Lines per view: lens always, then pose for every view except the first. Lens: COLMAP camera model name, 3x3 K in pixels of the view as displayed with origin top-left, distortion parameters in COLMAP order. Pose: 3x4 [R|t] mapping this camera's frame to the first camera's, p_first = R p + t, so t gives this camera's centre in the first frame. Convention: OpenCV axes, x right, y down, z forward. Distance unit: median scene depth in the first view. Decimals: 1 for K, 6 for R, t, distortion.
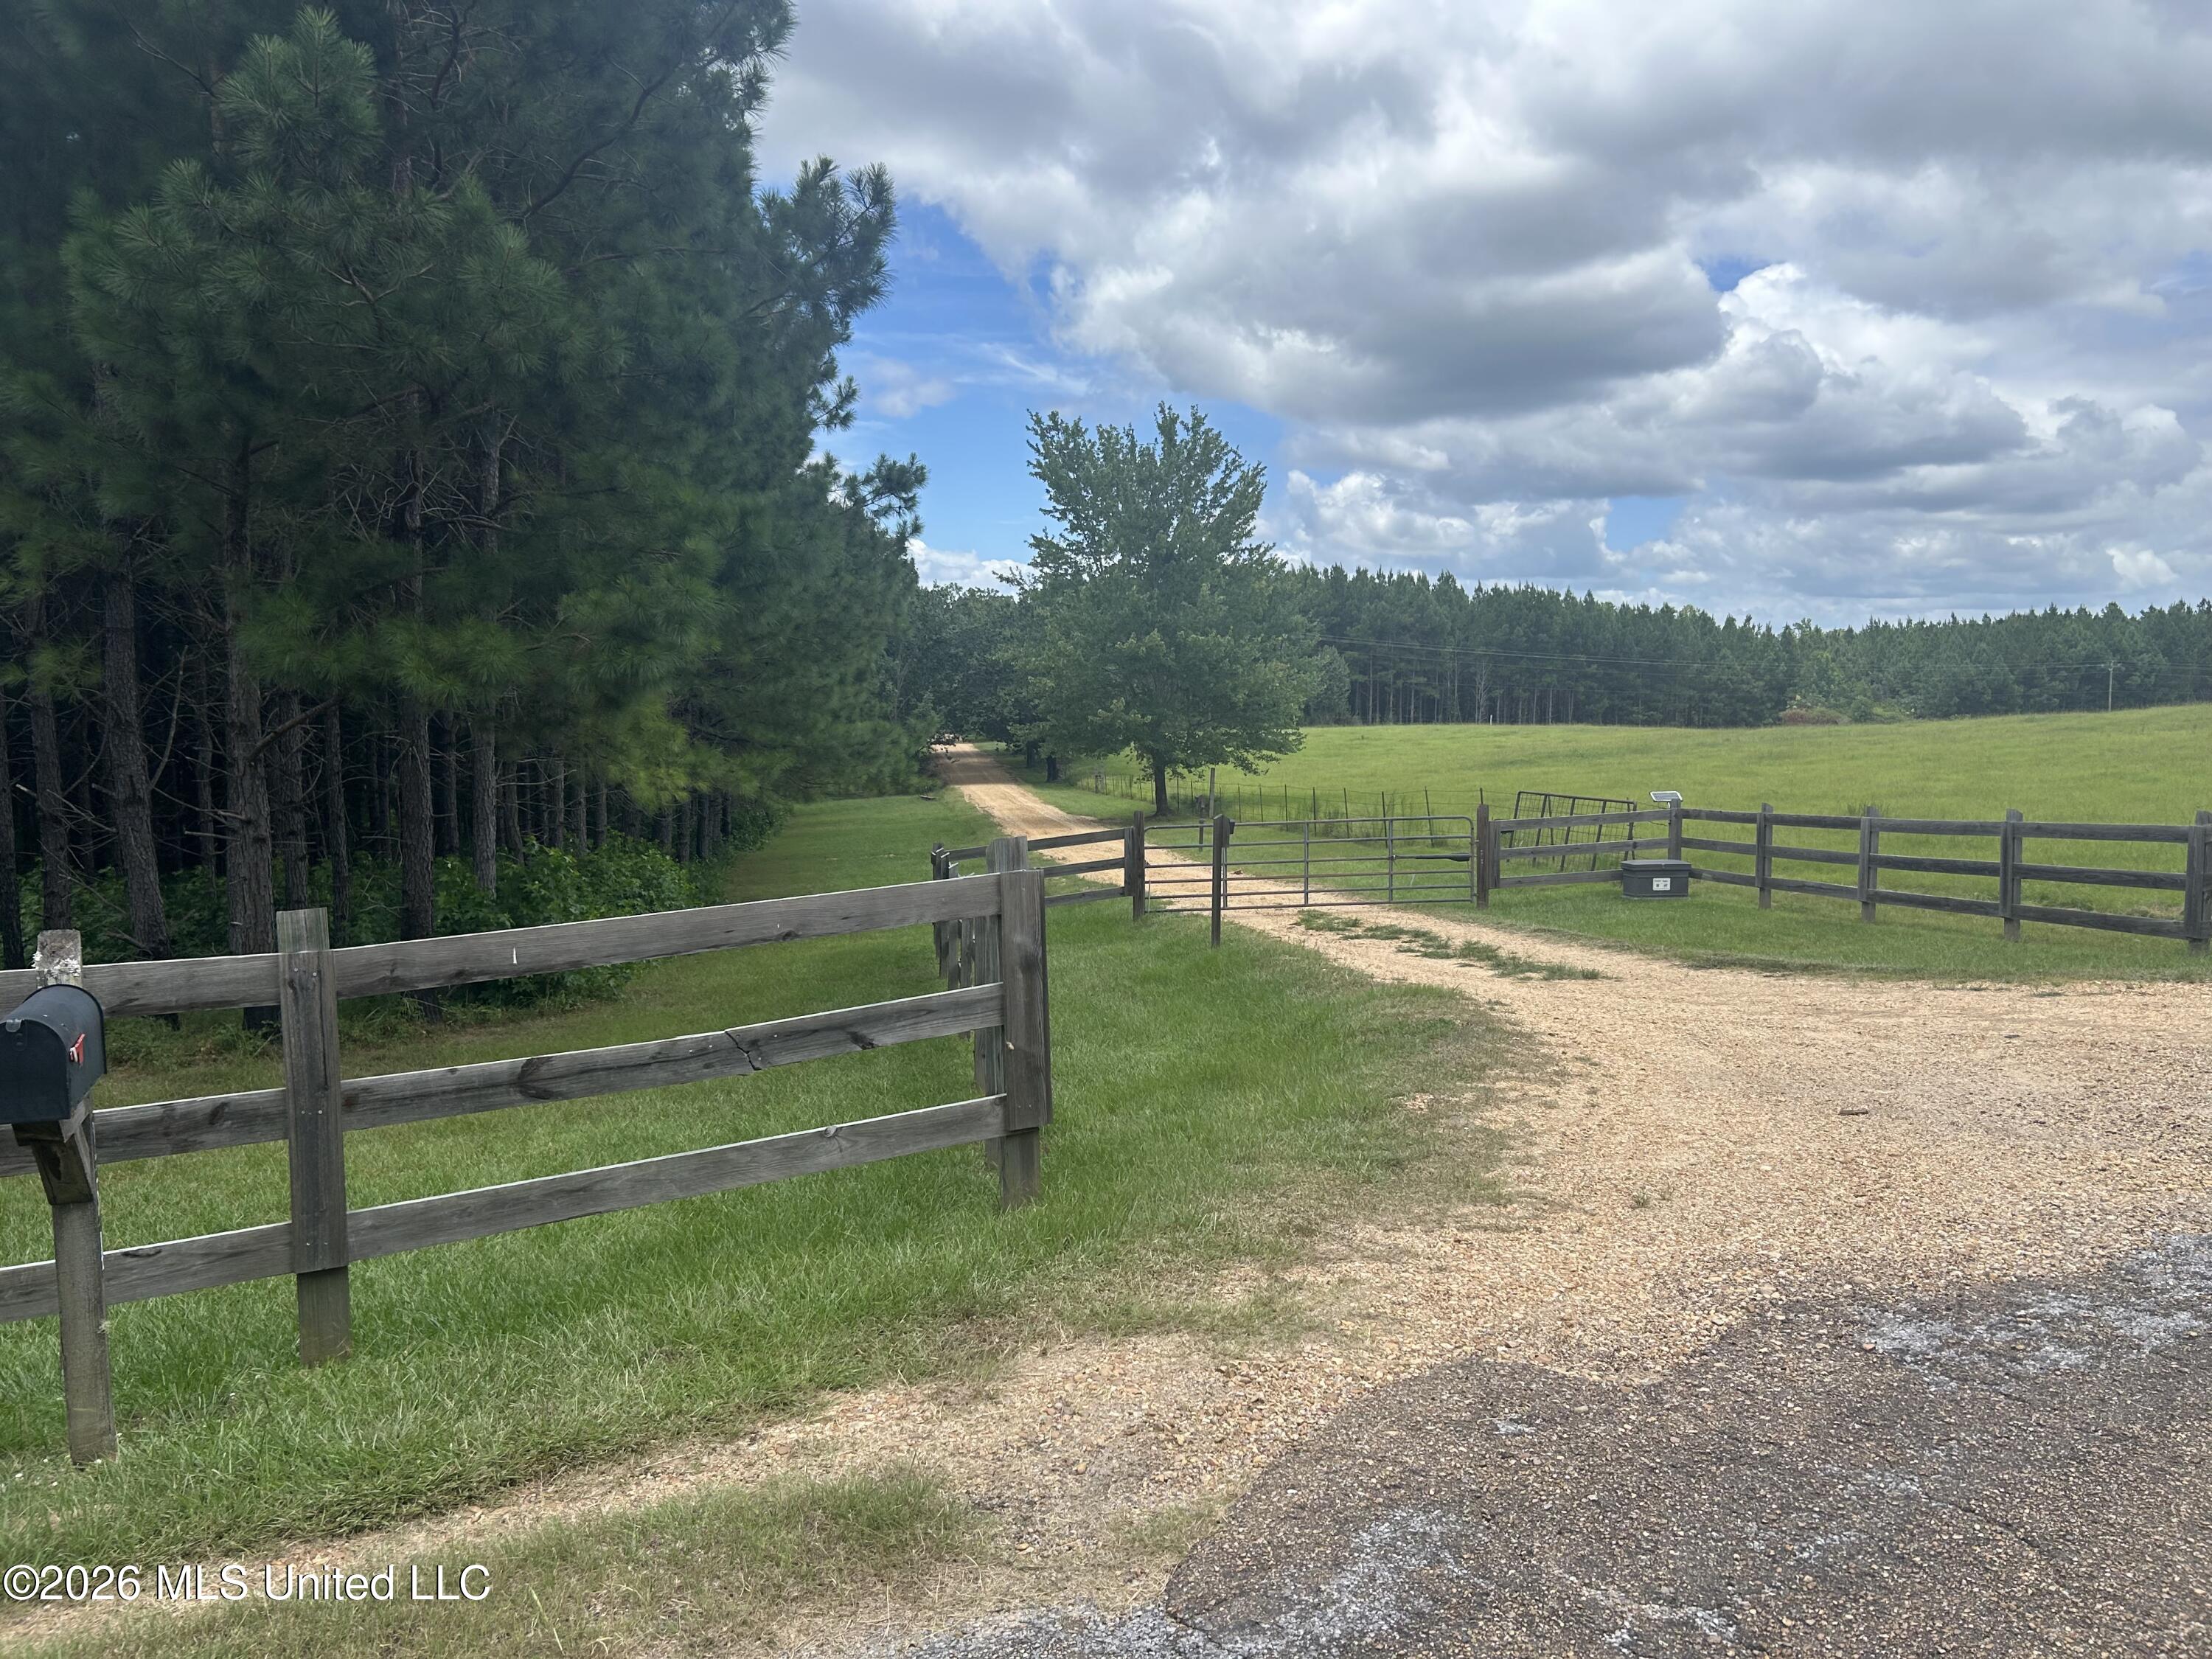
lens RADIAL K [[1926.3, 0, 1106.0], [0, 1926.3, 829.5], [0, 0, 1]] dist [0.002828, 0.002980]
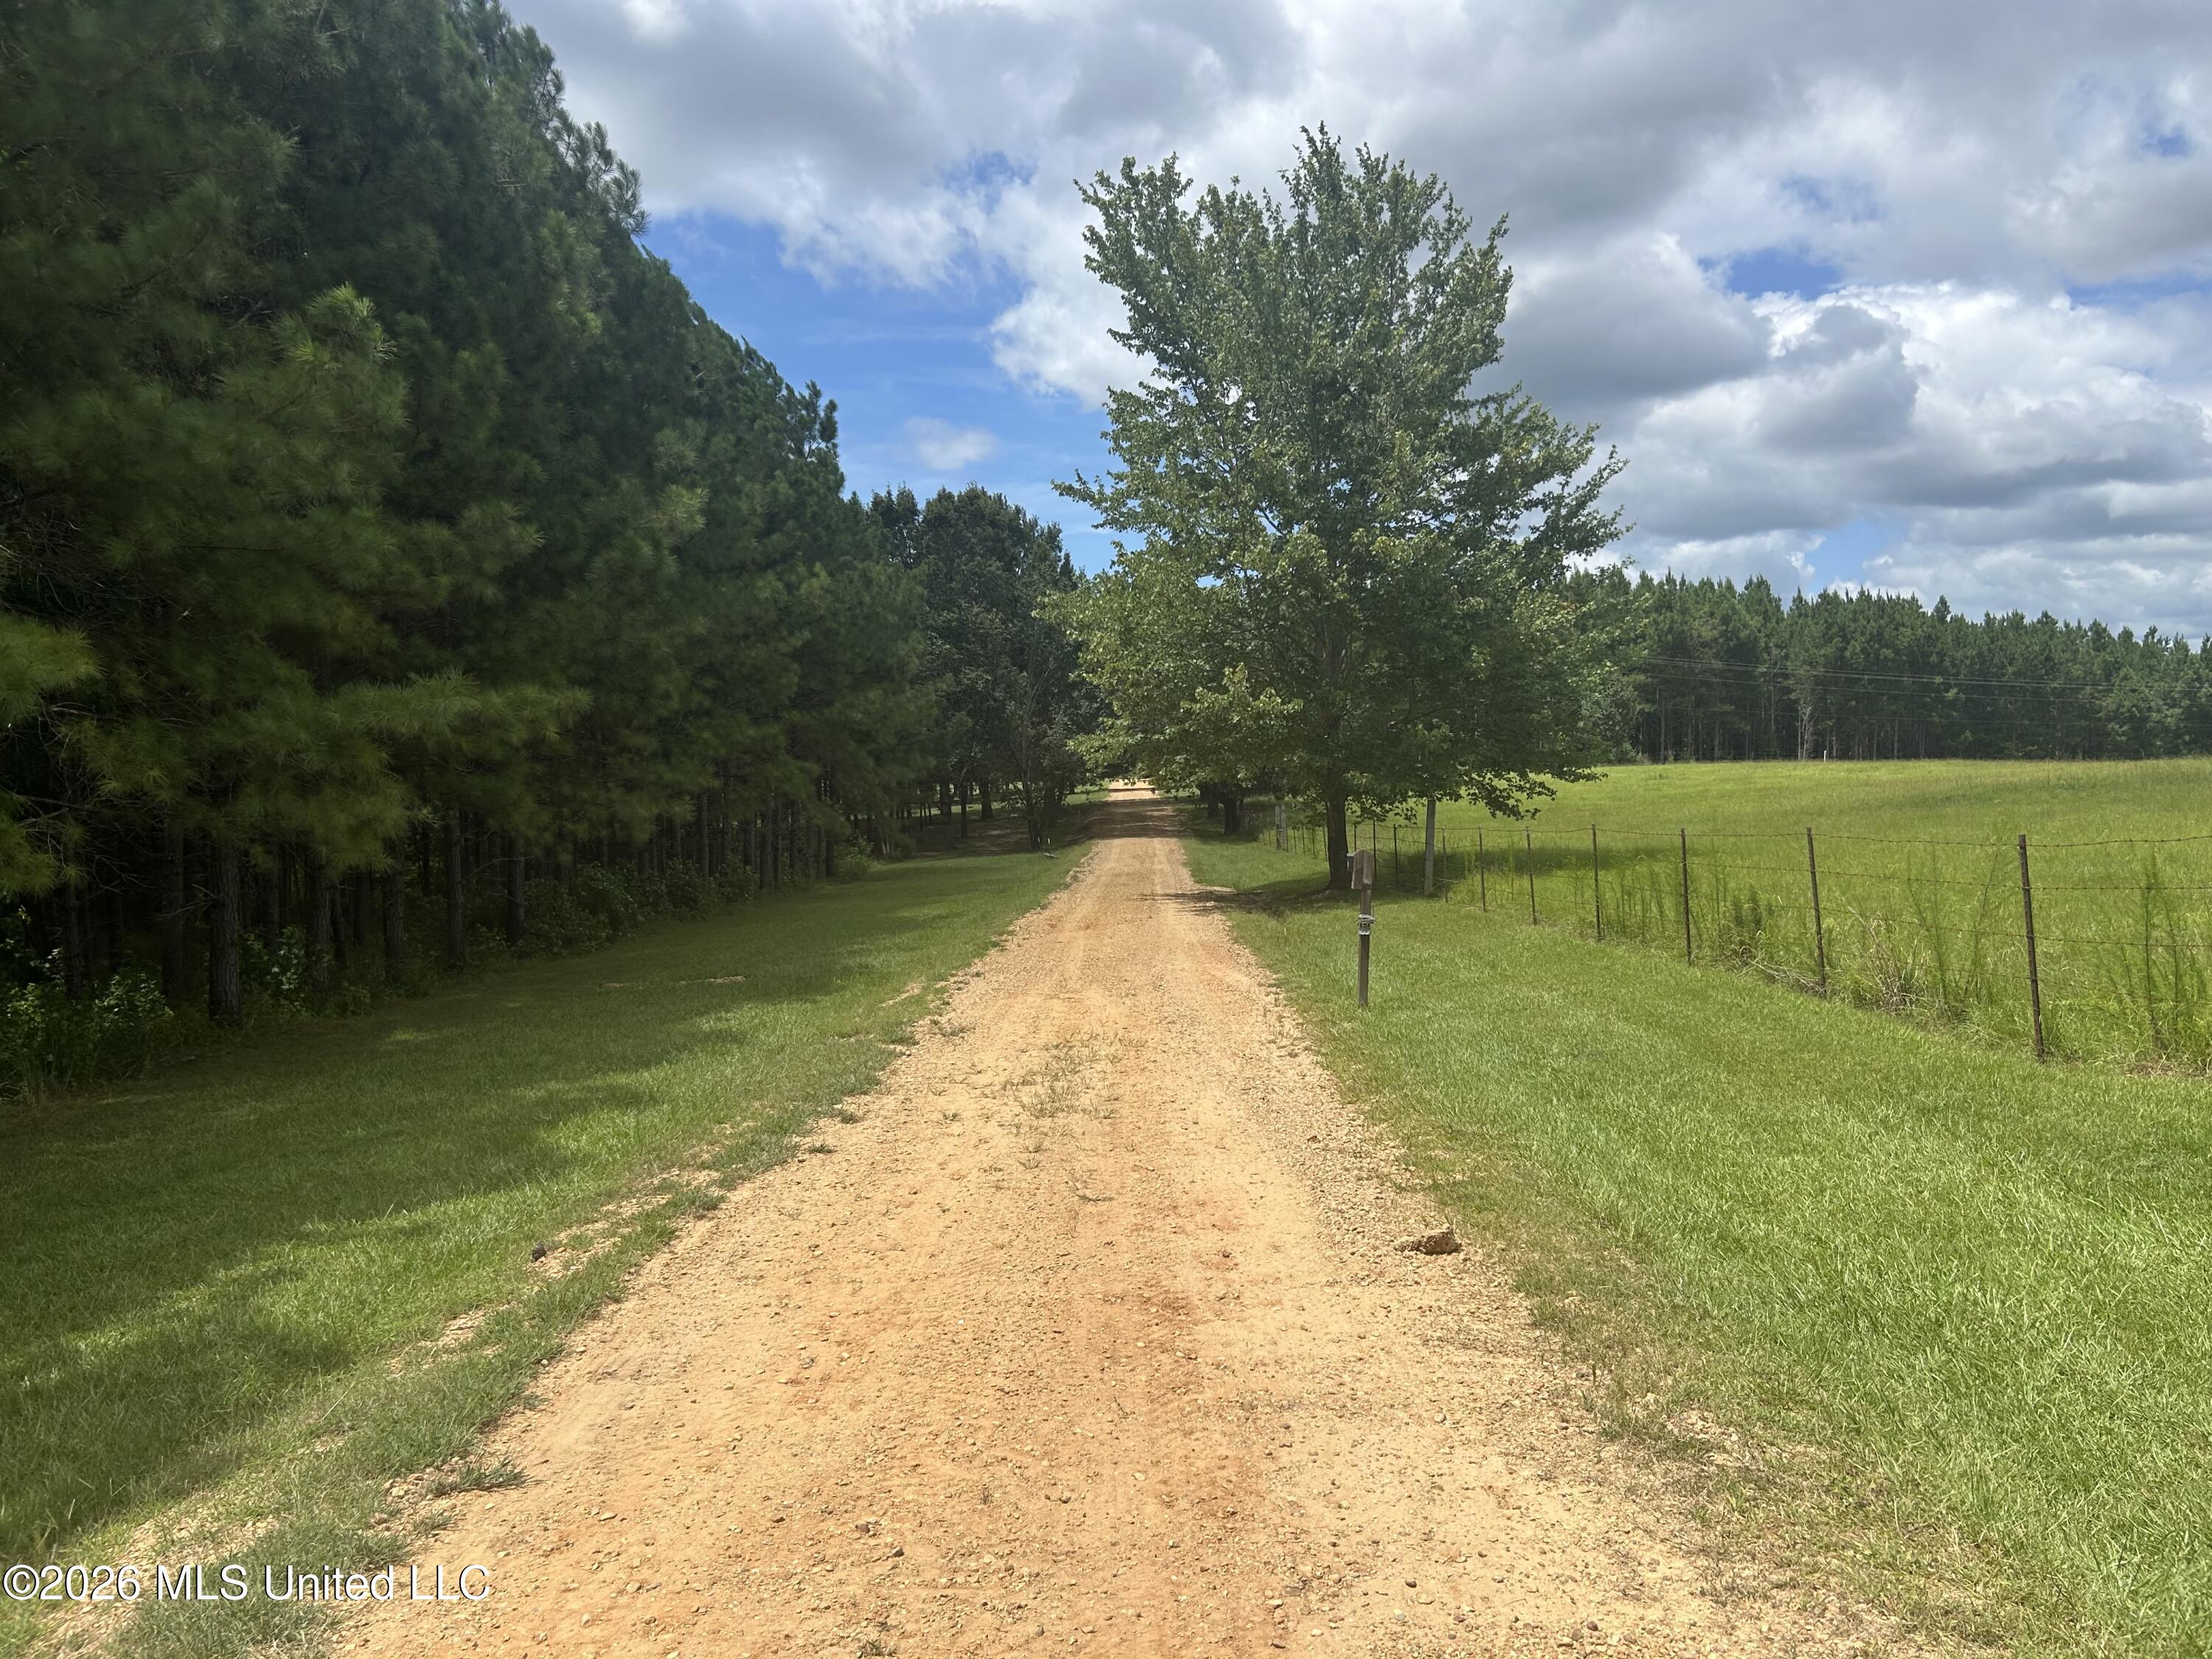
lens RADIAL K [[1652.4, 0, 1106.0], [0, 1652.4, 829.5], [0, 0, 1]] dist [0.064673, 0.002246]
pose [[0.986827, -0.007662, -0.161596, 0.115535], [0.002314, 0.999444, -0.033257, -0.029615], [0.161761, 0.032445, 0.986296, 1.526139]]
